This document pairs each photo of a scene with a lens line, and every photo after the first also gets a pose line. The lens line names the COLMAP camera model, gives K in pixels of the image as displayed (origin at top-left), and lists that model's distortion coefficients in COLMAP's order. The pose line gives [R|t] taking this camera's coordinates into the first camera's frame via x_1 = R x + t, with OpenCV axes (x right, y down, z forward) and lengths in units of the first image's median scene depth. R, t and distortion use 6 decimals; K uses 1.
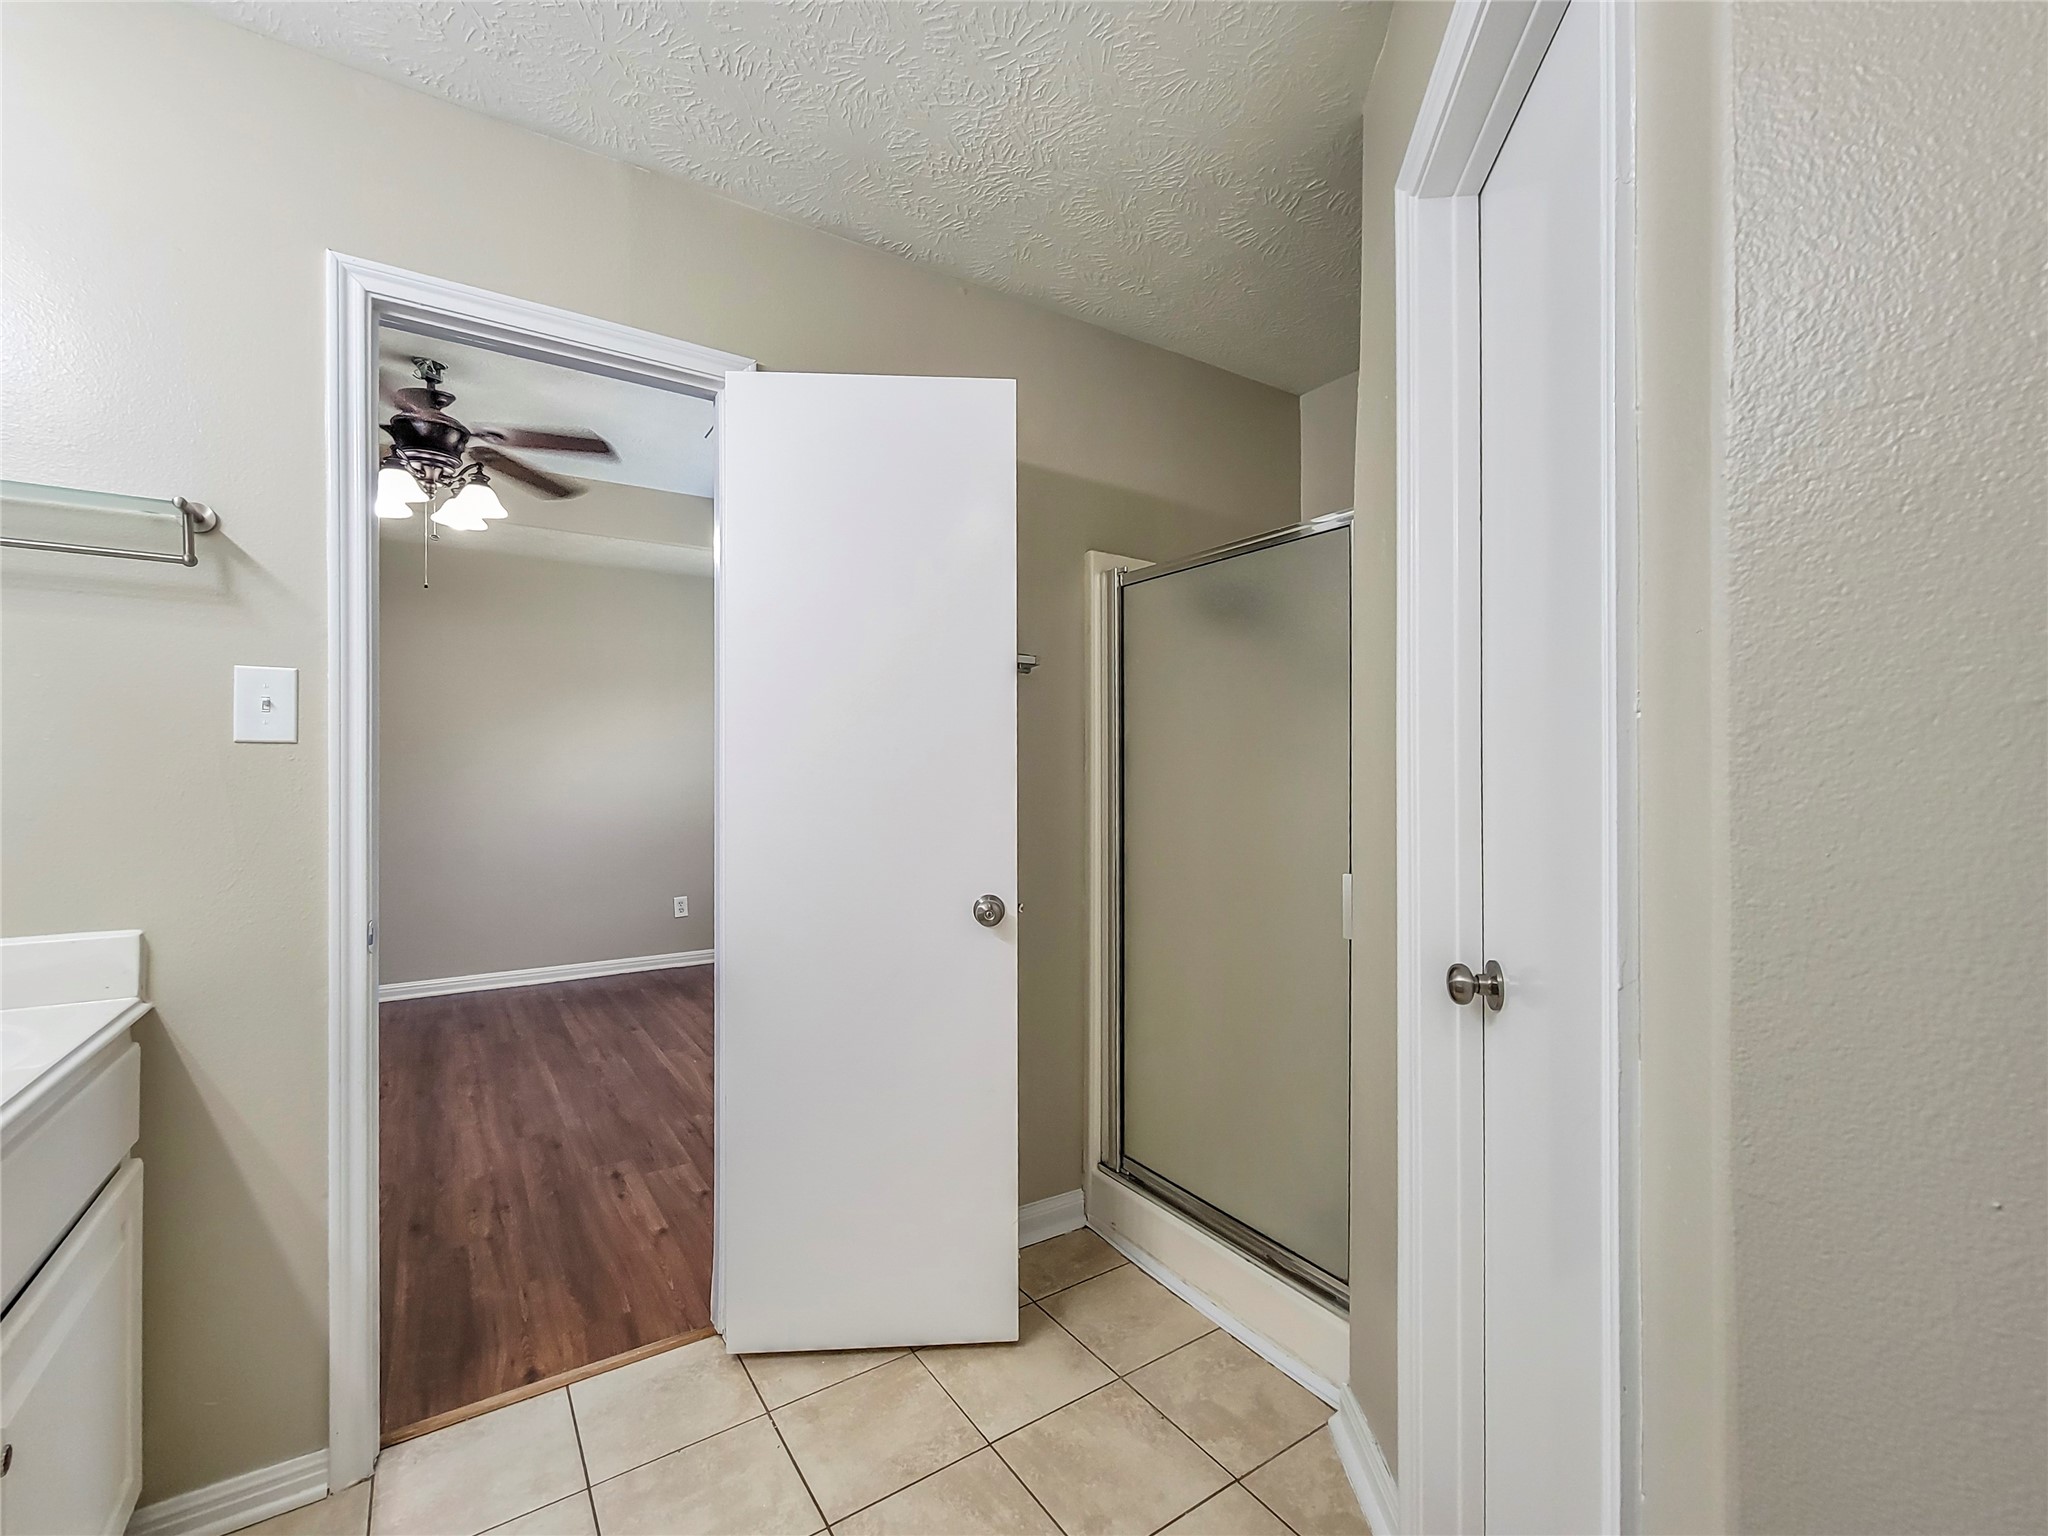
lens RADIAL K [[886.4, 0, 1024.0], [0, 886.4, 768.0], [0, 0, 1]] dist [-0.001585, -0.000017]
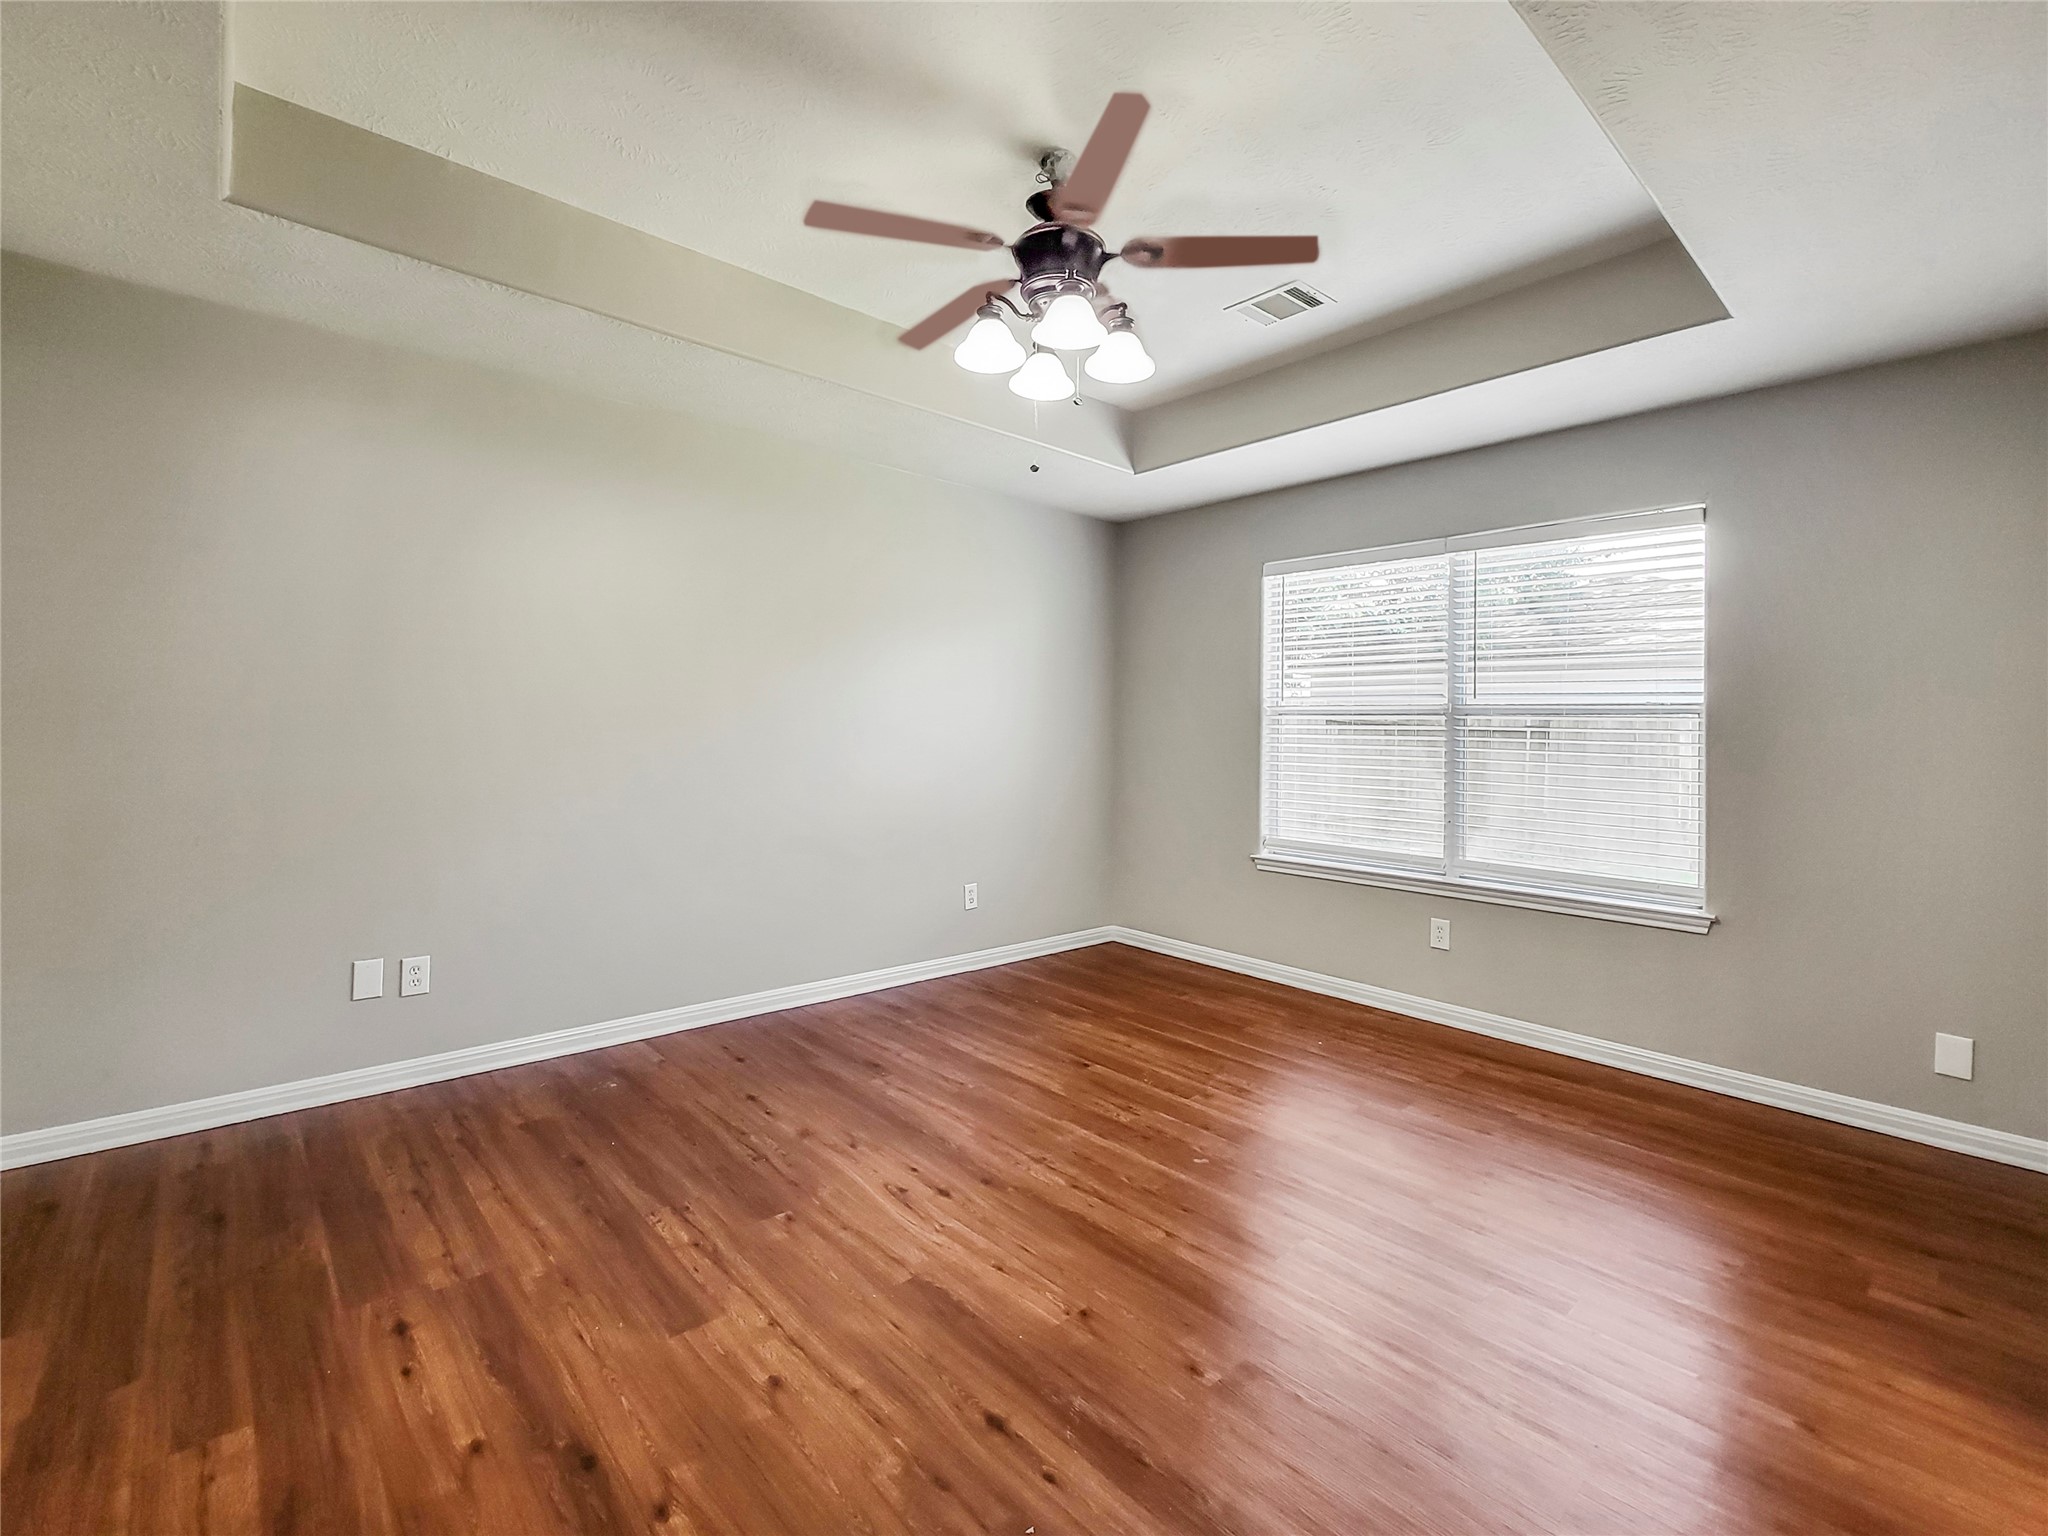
lens RADIAL K [[886.4, 0, 1024.0], [0, 886.4, 768.0], [0, 0, 1]] dist [-0.001585, -0.000017]
pose [[0.987372, 0.019043, 0.157270, -0.709931], [-0.027349, 0.998334, 0.050815, -0.009961], [-0.156040, -0.054475, 0.986247, 0.274117]]
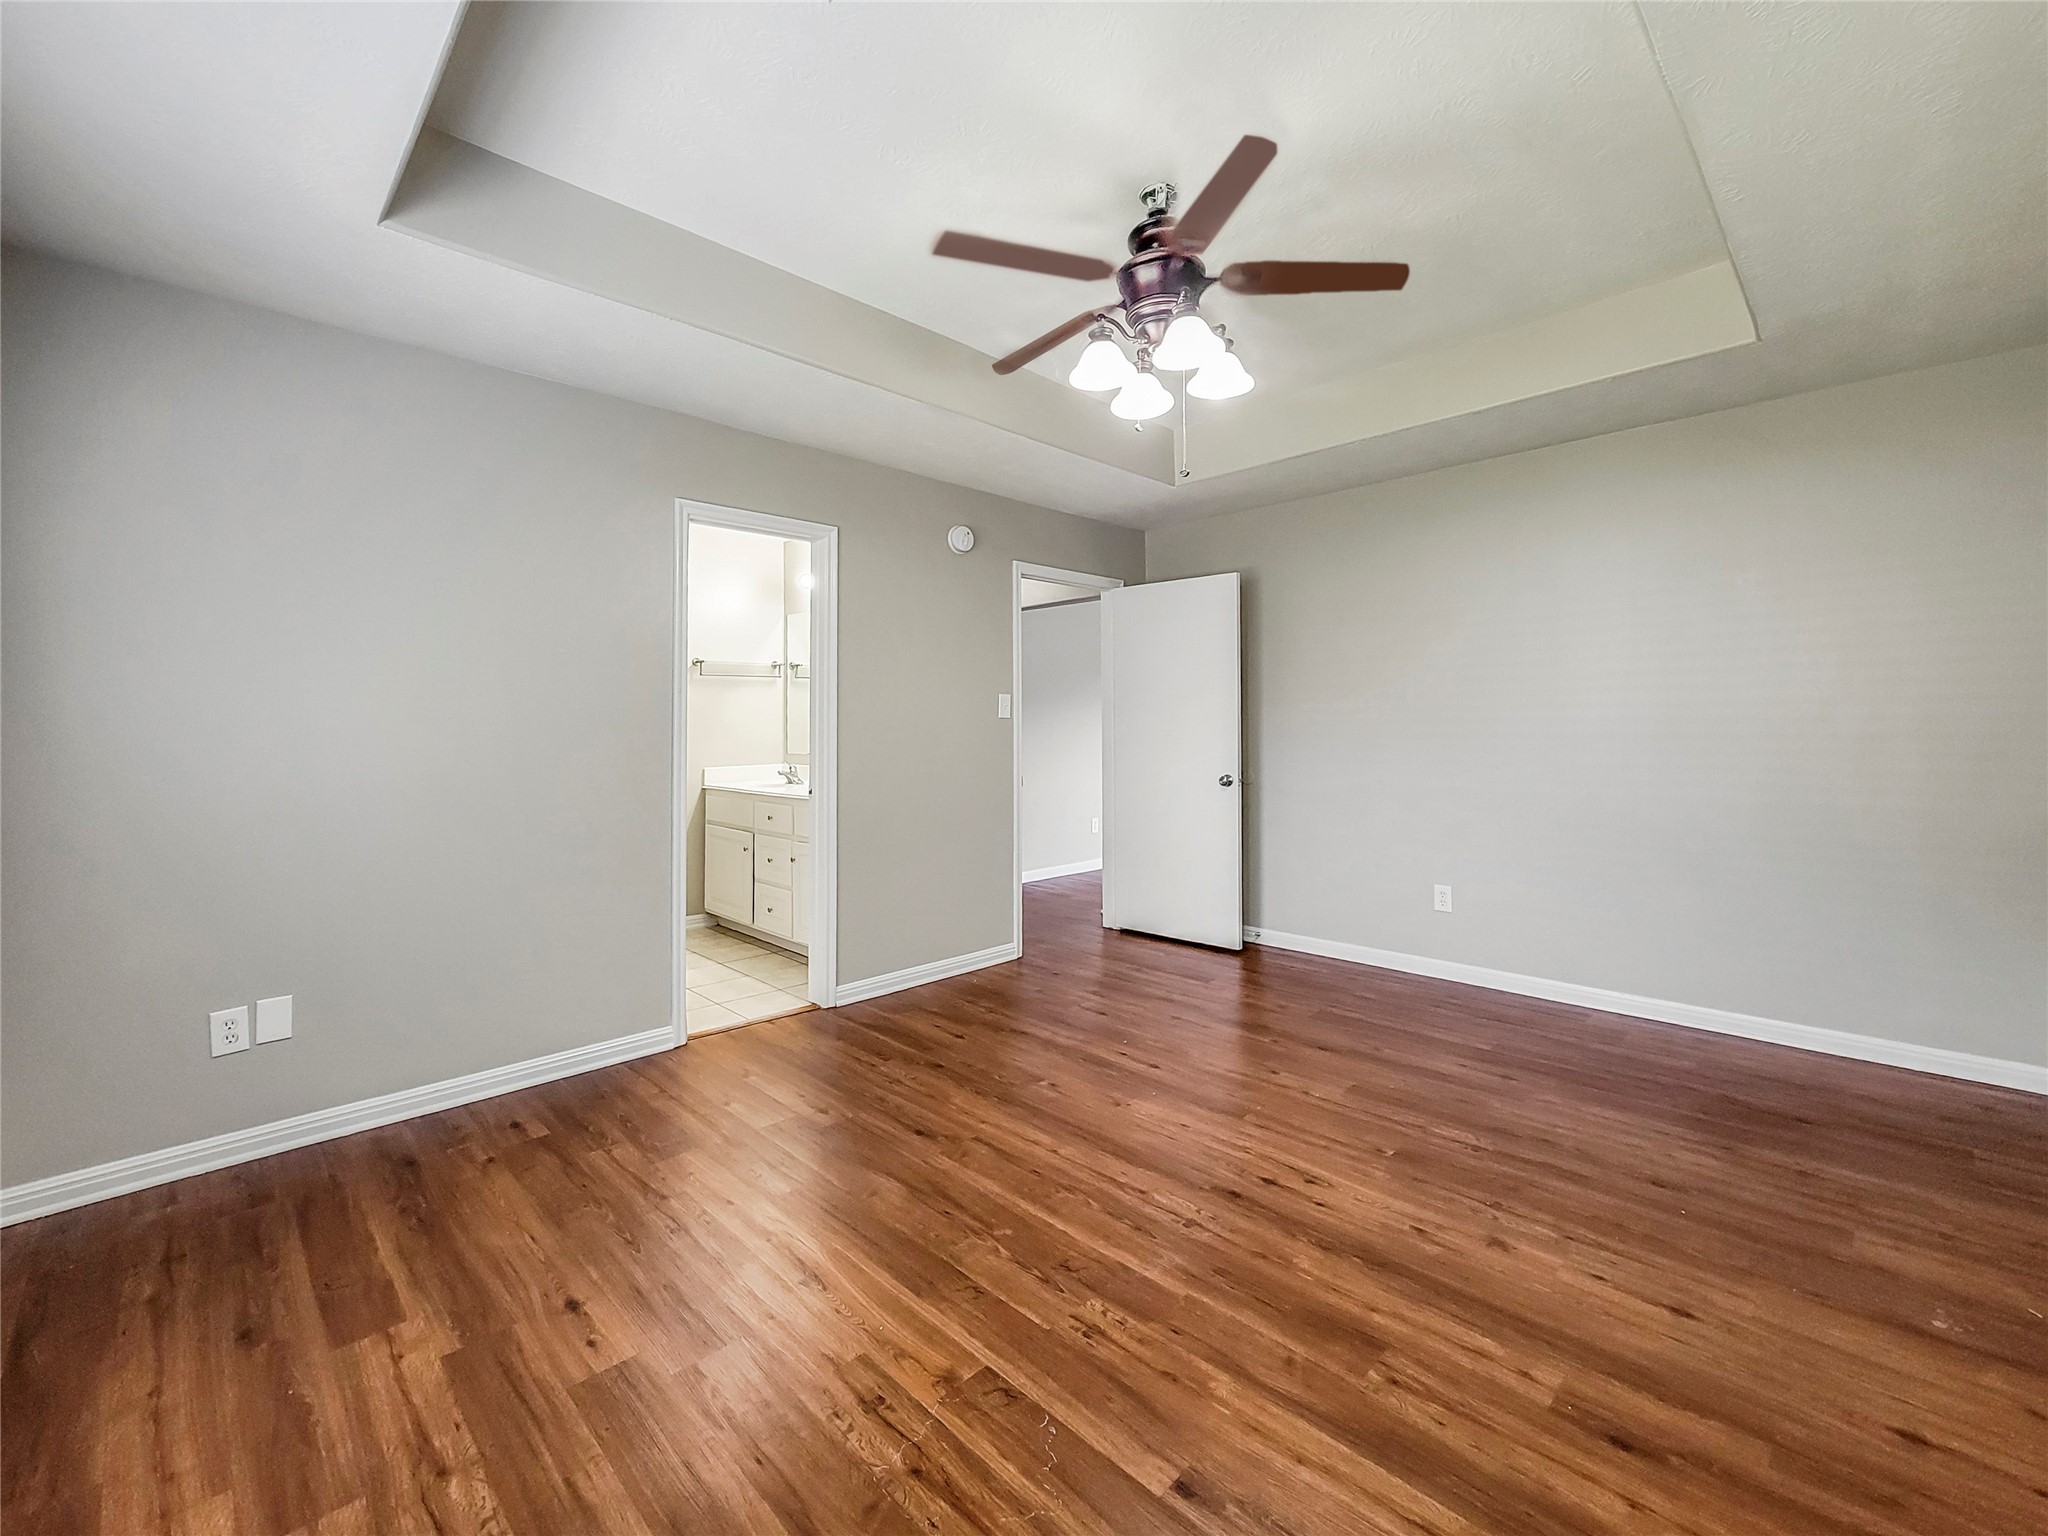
lens RADIAL K [[833.0, 0, 1055.3], [0, 833.0, 736.8], [0, 0, 1]] dist [0.018135, -0.000027]
pose [[-0.973102, 0.017563, -0.229704, -0.364418], [0.017548, 0.999844, 0.002112, -0.001235], [0.229705, -0.001976, -0.973258, 1.487700]]
